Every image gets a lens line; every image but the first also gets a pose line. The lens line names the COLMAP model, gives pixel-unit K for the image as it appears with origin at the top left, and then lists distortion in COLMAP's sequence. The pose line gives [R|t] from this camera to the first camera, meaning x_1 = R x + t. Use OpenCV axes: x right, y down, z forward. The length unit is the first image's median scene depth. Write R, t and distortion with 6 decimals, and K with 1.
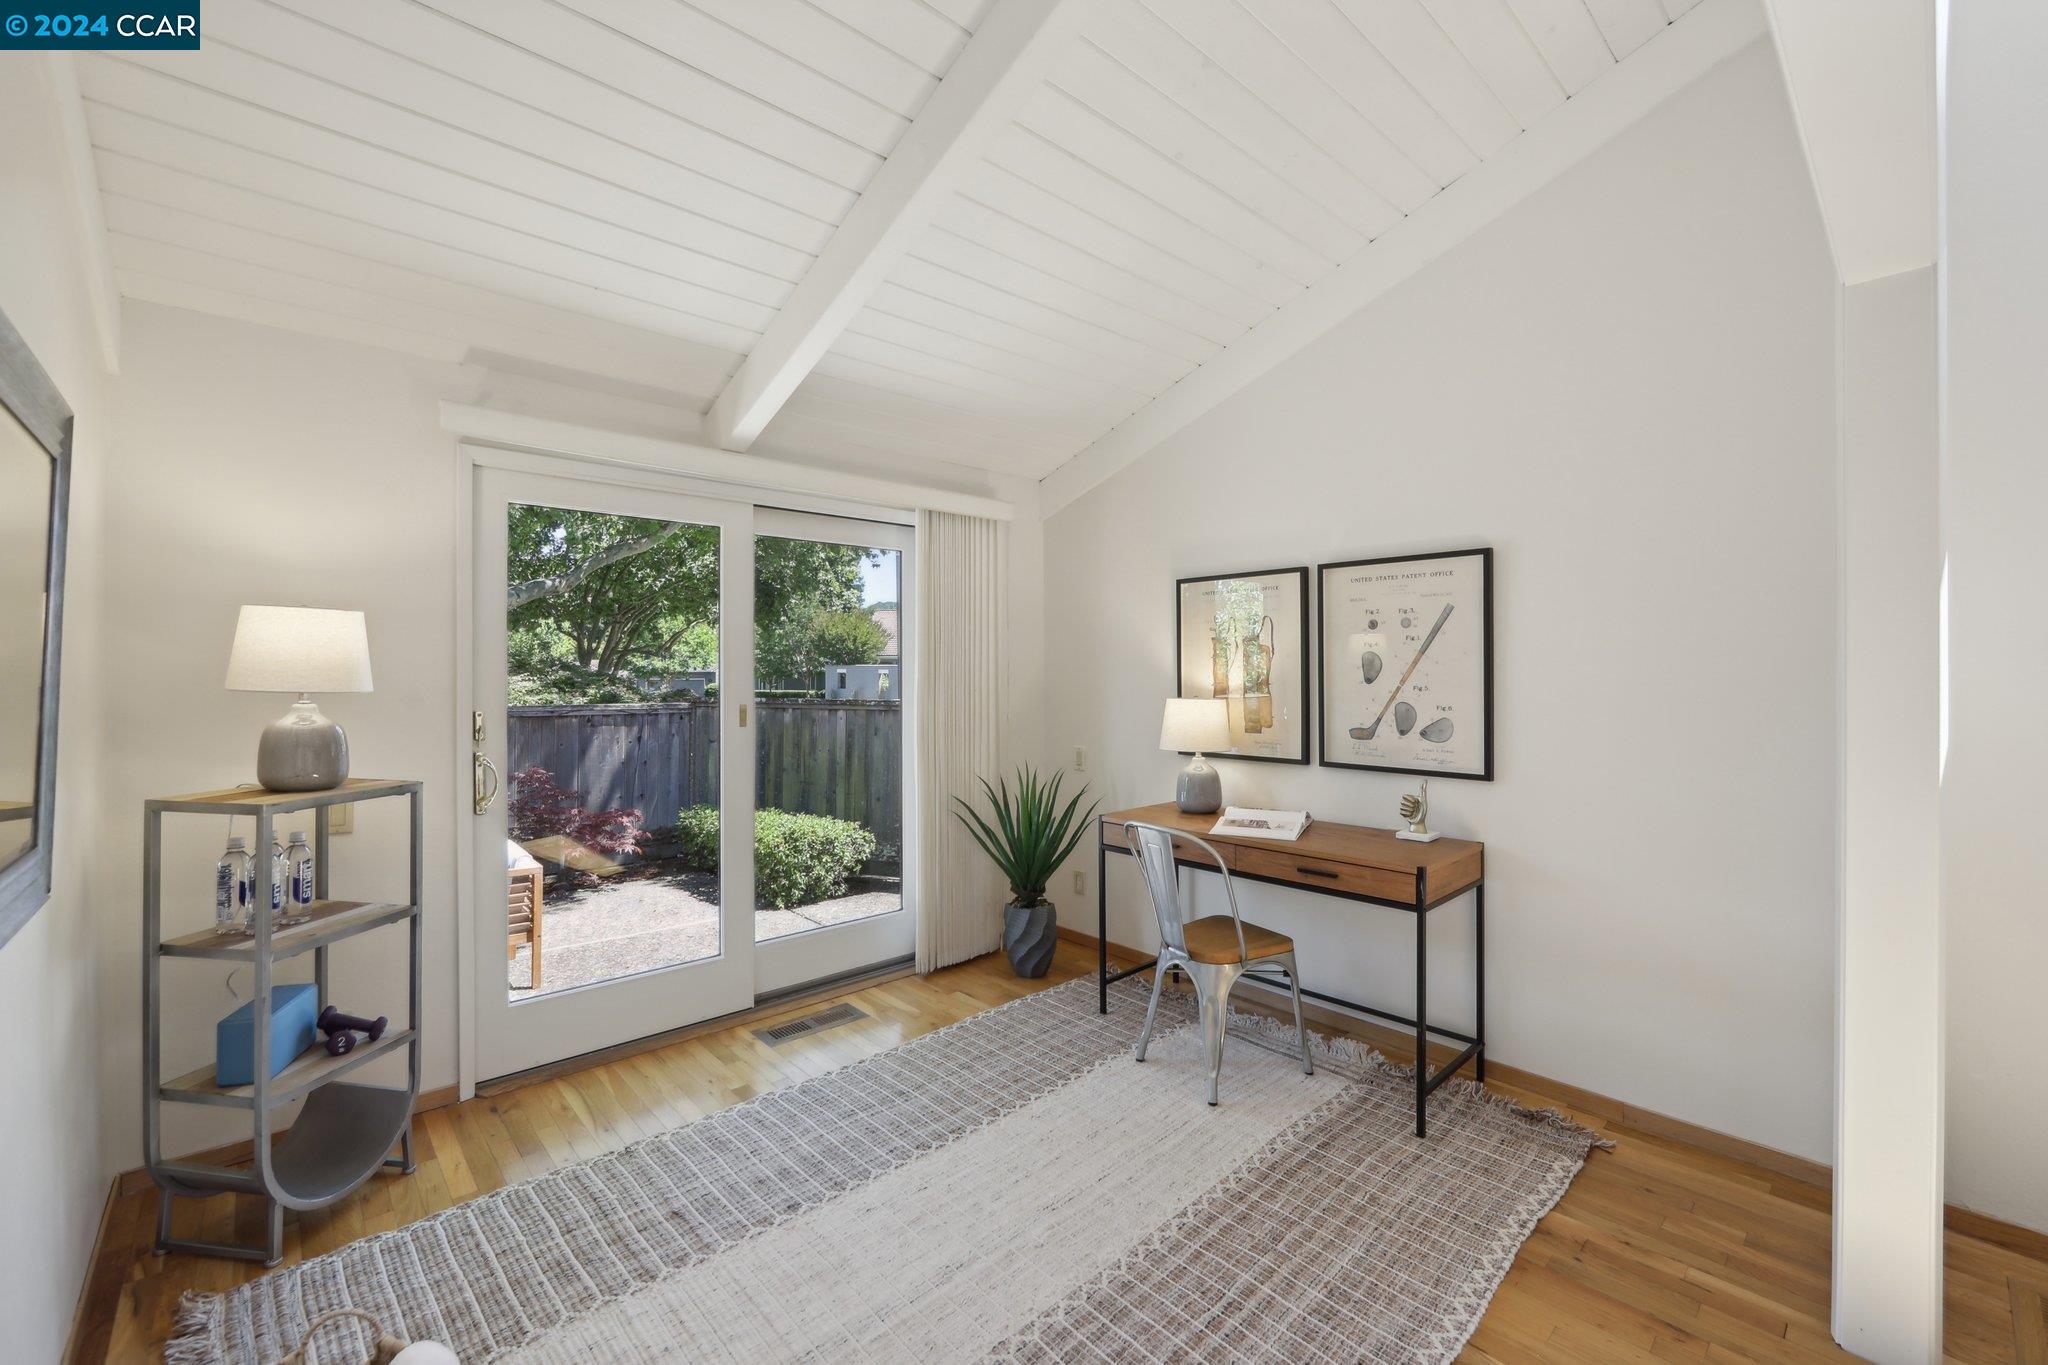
lens RADIAL K [[825.4, 0, 1017.4], [0, 825.4, 673.2], [0, 0, 1]] dist [0.003682, 0.000131]
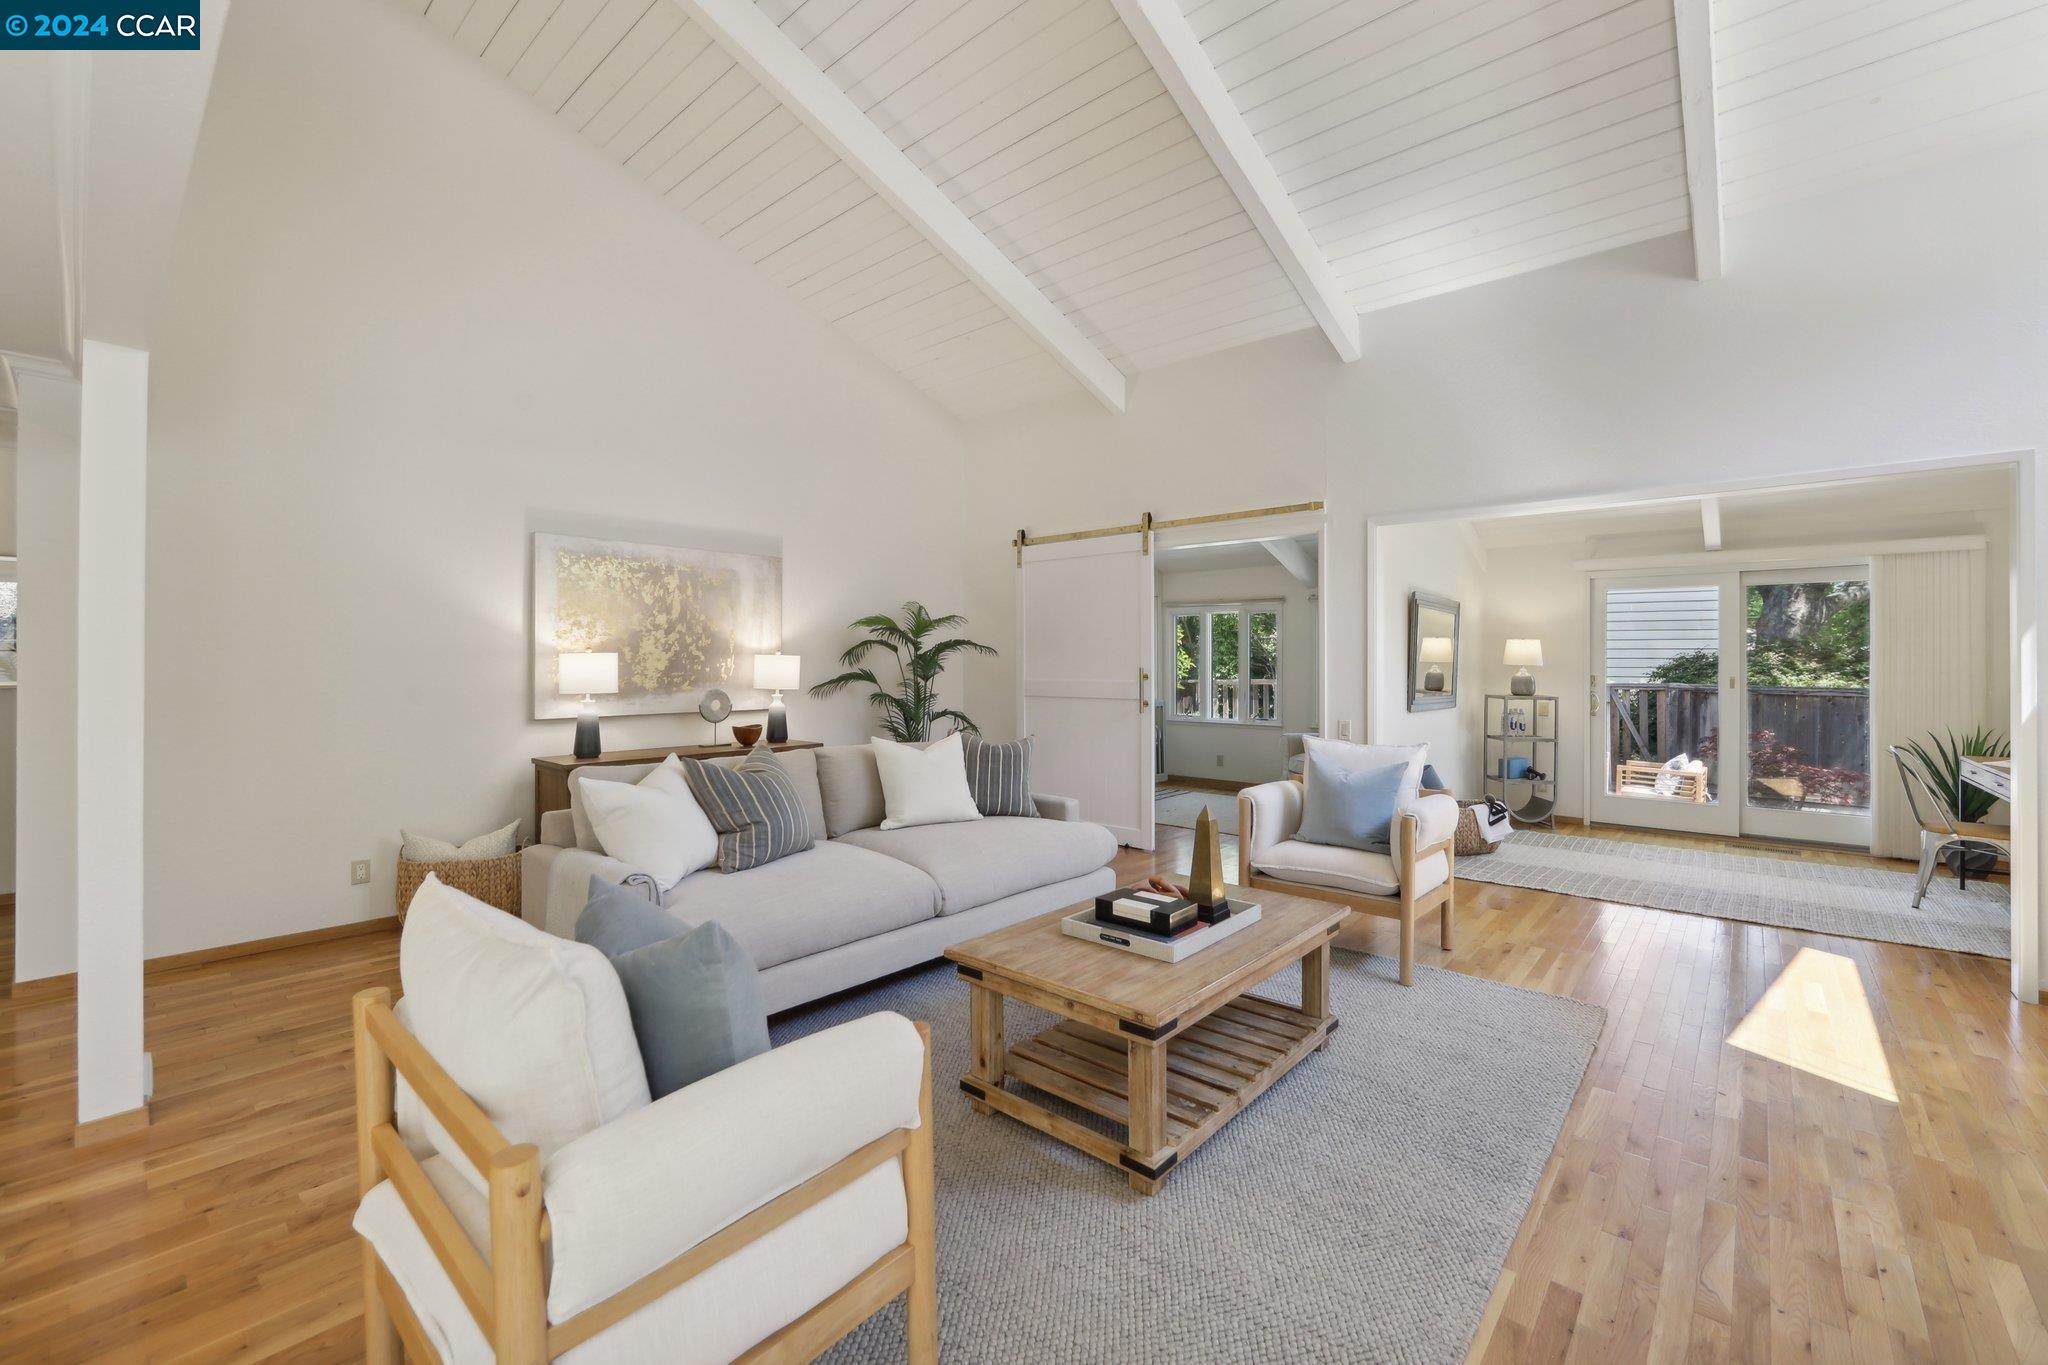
lens RADIAL K [[825.4, 0, 1014.4], [0, 825.4, 671.7], [0, 0, 1]] dist [0.003682, 0.000131]
pose [[0.122134, 0.020151, -0.992309, 1.672787], [-0.000938, 0.999796, 0.020188, -0.012927], [0.992513, -0.001535, 0.122128, -1.088832]]
